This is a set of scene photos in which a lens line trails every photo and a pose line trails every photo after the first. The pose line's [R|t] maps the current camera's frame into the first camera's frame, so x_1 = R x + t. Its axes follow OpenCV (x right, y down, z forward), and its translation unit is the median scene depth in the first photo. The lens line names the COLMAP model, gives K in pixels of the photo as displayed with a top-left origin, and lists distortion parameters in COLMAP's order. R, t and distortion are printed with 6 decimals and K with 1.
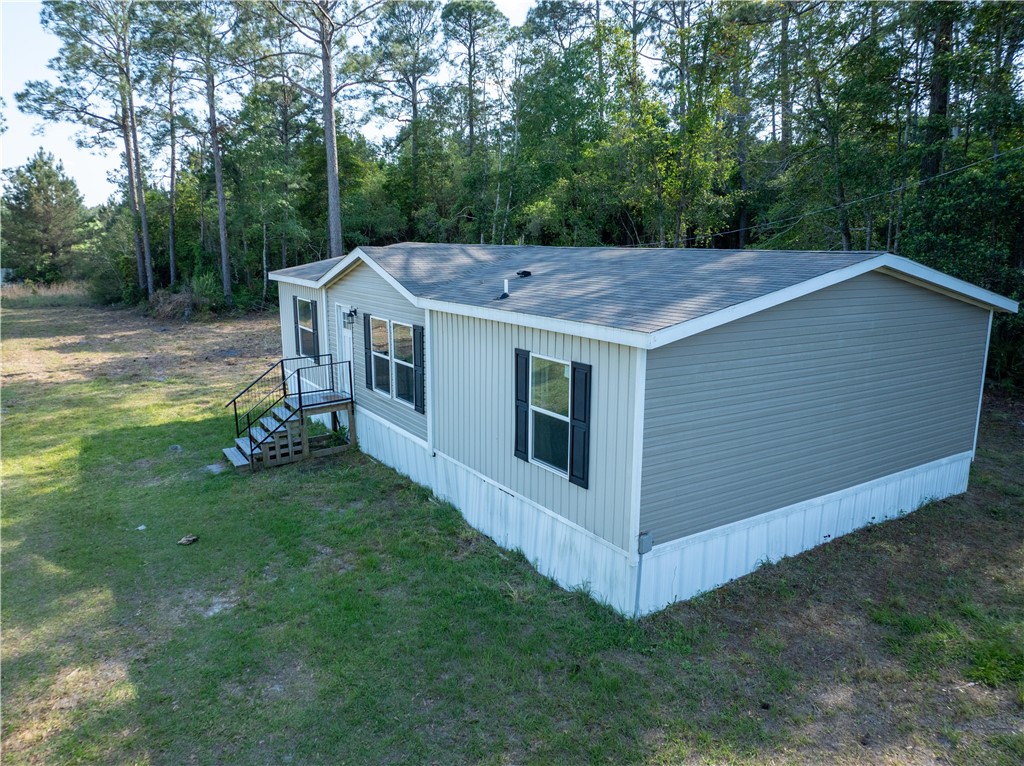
lens RADIAL K [[709.9, 0, 517.2], [0, 709.9, 379.7], [0, 0, 1]] dist [-0.021956, -0.002465]
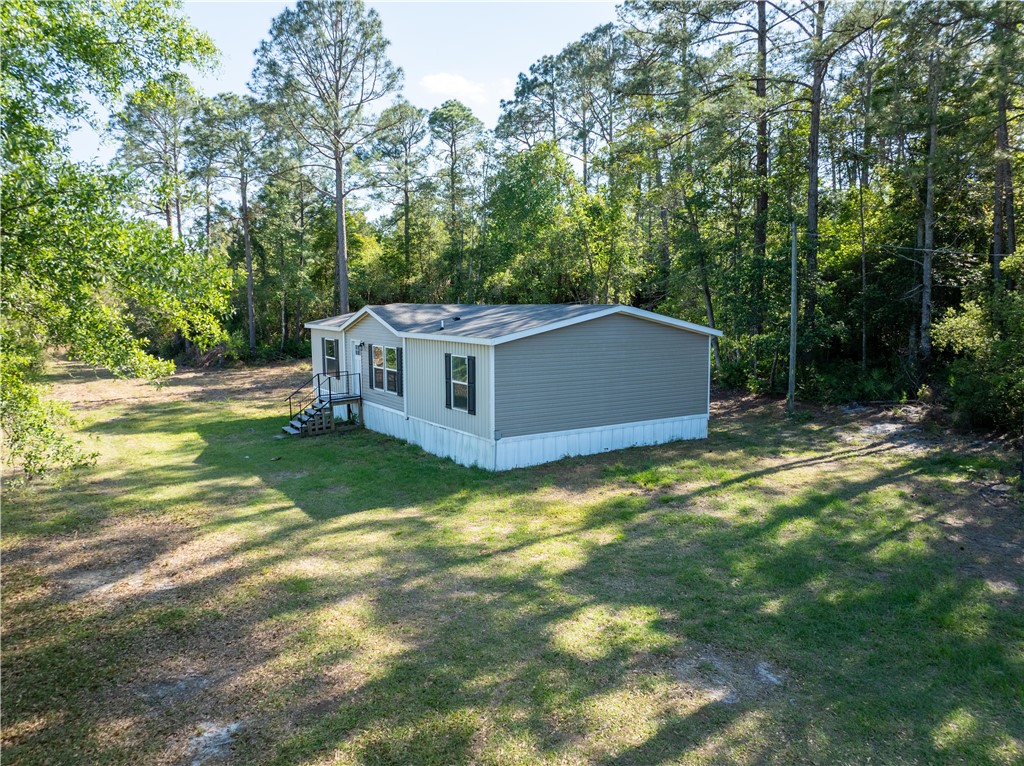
lens RADIAL K [[709.9, 0, 507.4], [0, 709.9, 384.0], [0, 0, 1]] dist [-0.021956, -0.002465]
pose [[0.999958, -0.006152, -0.006765, 0.115844], [0.005590, 0.996768, -0.080135, 0.127507], [0.007236, 0.080094, 0.996761, -0.622915]]
